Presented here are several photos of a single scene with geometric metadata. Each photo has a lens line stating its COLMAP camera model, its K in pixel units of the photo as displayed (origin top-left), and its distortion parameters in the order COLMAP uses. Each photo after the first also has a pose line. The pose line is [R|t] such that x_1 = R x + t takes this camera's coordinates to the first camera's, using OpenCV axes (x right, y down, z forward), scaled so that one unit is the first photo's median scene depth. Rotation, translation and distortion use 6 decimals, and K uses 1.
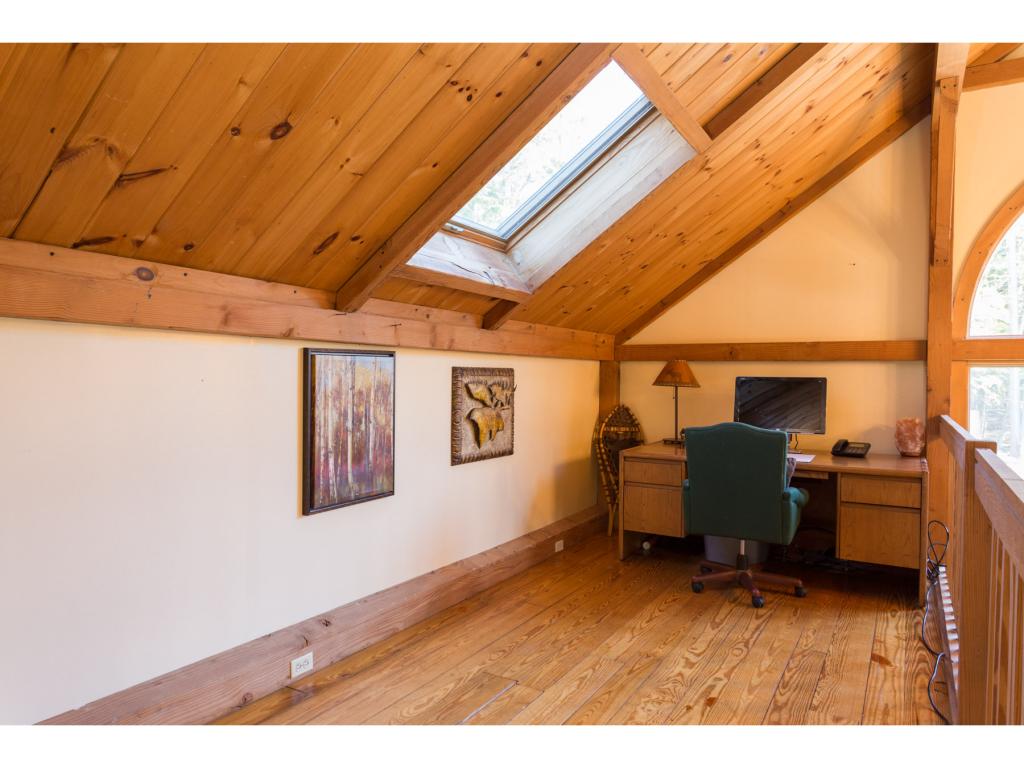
lens RADIAL K [[676.7, 0, 512.0], [0, 676.7, 384.0], [0, 0, 1]] dist [-0.000769, -0.000164]
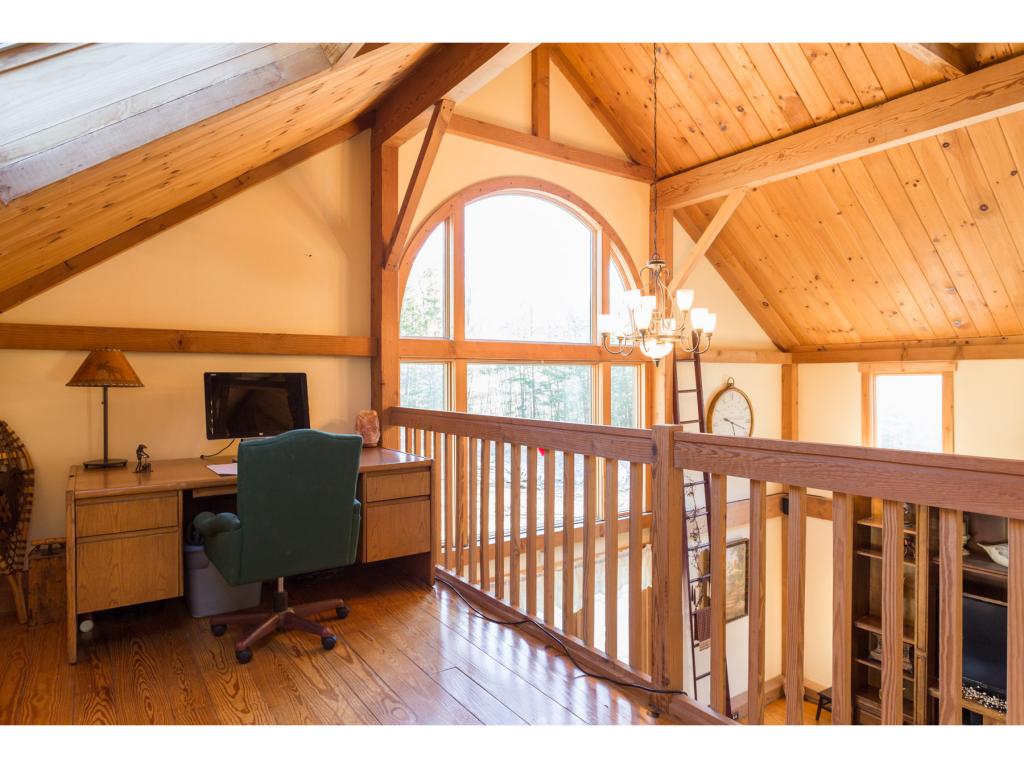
lens RADIAL K [[615.2, 0, 512.0], [0, 615.2, 384.0], [0, 0, 1]] dist [0.002269, 0.000242]
pose [[0.417540, -0.022871, 0.908370, -0.226903], [0.011524, 0.999736, 0.019874, -0.009918], [-0.908585, 0.002170, 0.417694, 0.475607]]
